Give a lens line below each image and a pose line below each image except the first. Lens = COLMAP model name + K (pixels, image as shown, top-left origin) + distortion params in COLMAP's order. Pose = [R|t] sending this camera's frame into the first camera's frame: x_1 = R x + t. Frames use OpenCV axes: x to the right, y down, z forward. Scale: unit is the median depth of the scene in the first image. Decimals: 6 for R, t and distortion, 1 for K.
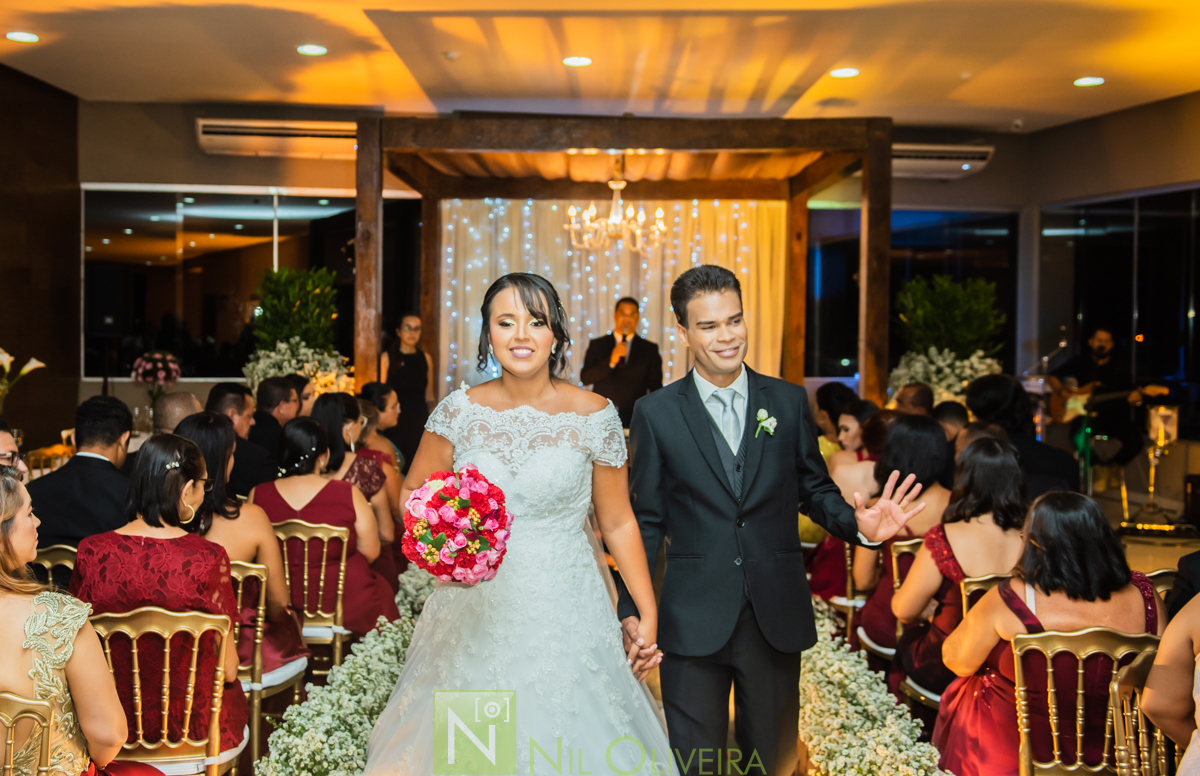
lens RADIAL K [[1339.1, 0, 495.4], [0, 1339.1, 353.3], [0, 0, 1]] dist [0.000305, -0.009322]
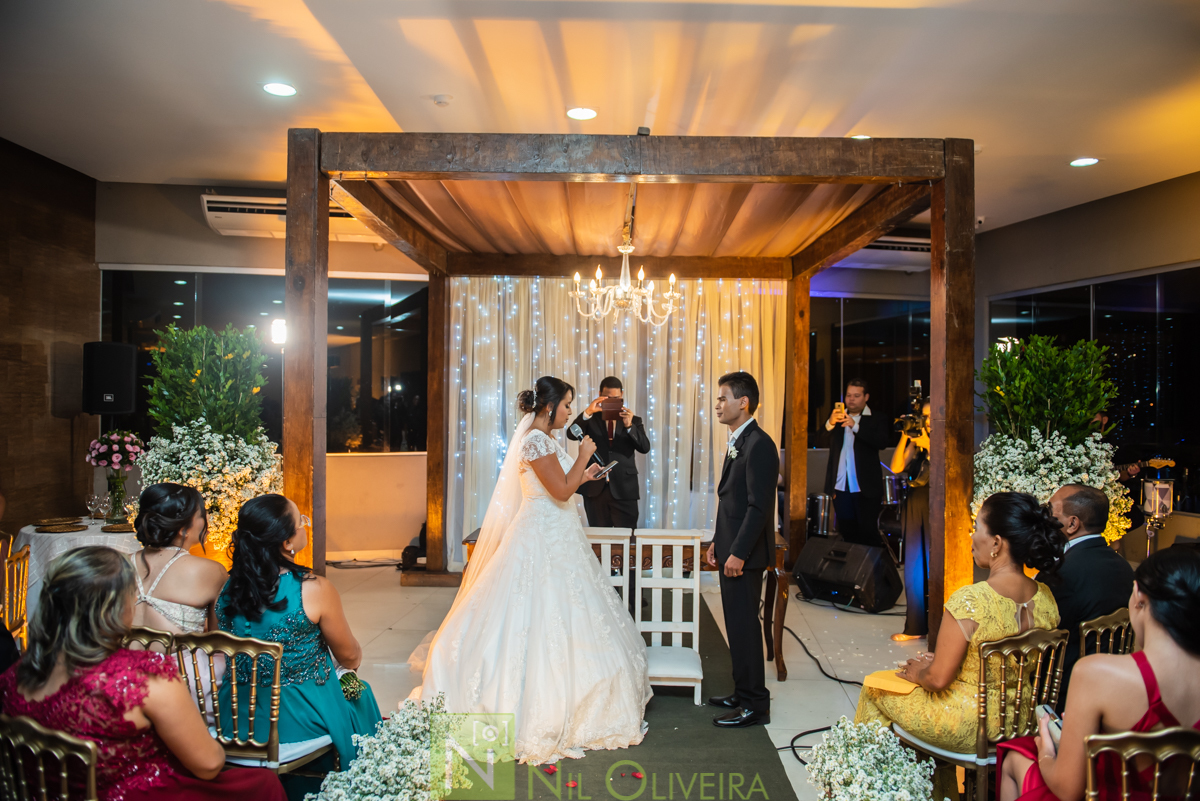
lens RADIAL K [[833.2, 0, 598.0], [0, 833.2, 402.3], [0, 0, 1]] dist [-0.042368, -0.001164]
pose [[0.997738, -0.002307, 0.067189, 0.029160], [0.003689, 0.999784, -0.020448, -0.007826], [-0.067127, 0.020649, 0.997531, 0.380224]]
